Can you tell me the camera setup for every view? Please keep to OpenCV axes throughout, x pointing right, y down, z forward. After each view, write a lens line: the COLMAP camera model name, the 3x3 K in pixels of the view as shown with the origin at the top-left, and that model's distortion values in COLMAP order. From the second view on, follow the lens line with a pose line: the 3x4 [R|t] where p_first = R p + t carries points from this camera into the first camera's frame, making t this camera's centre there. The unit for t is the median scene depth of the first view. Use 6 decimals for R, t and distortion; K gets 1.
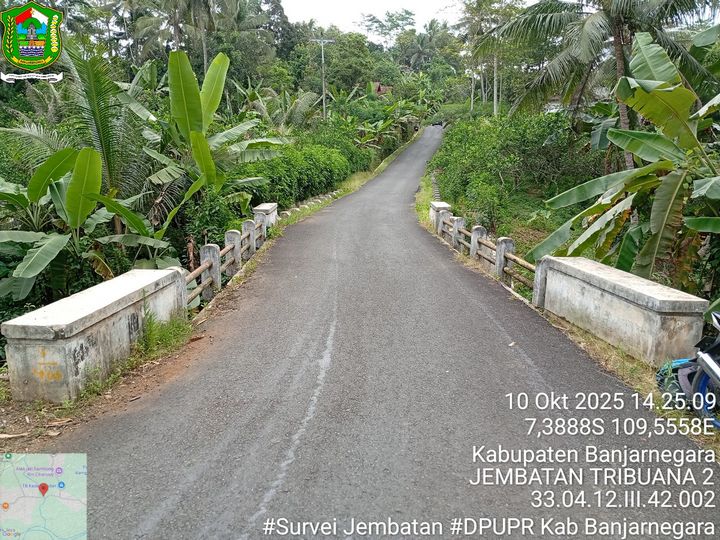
lens RADIAL K [[563.3, 0, 360.5], [0, 563.3, 271.9], [0, 0, 1]] dist [0.023351, -0.058319]
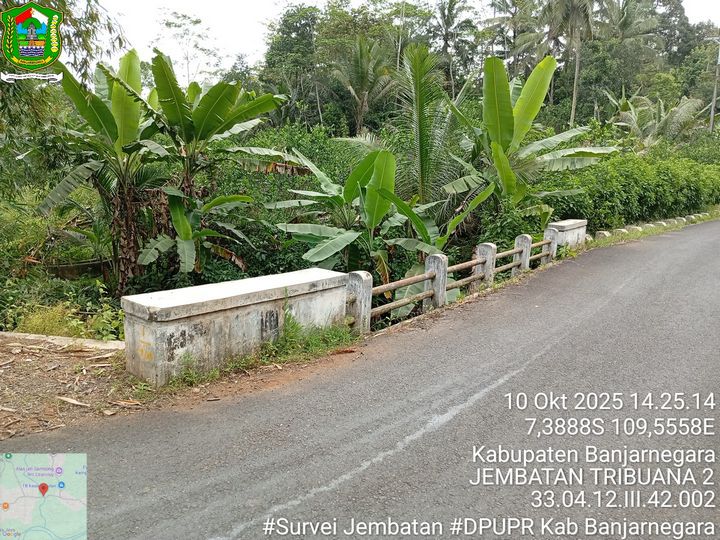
lens RADIAL K [[563.3, 0, 363.6], [0, 563.3, 272.6], [0, 0, 1]] dist [0.023351, -0.058319]
pose [[0.806867, 0.127980, -0.576704, 0.084419], [-0.143195, 0.989507, 0.019244, -0.009832], [0.573115, 0.067053, 0.816727, 0.097024]]
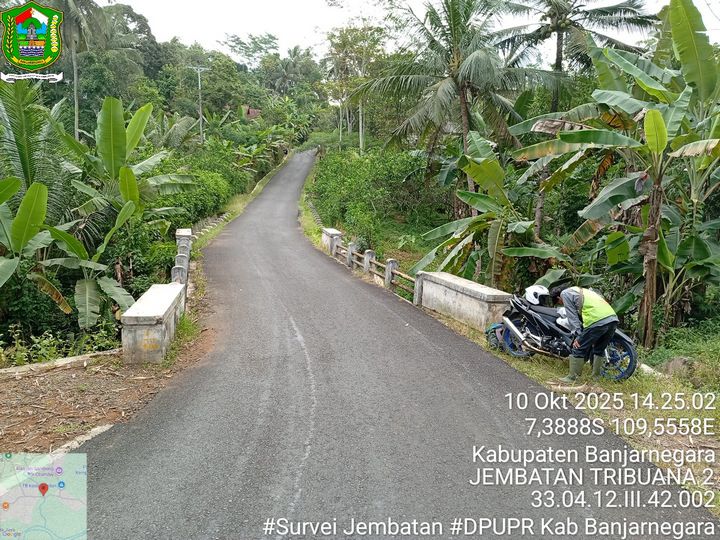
lens RADIAL K [[563.3, 0, 363.5], [0, 563.3, 271.3], [0, 0, 1]] dist [0.023351, -0.058319]
pose [[0.969808, -0.012805, 0.243535, -0.087070], [0.020745, 0.999333, -0.030066, 0.006151], [-0.242987, 0.034211, 0.969426, -0.195572]]
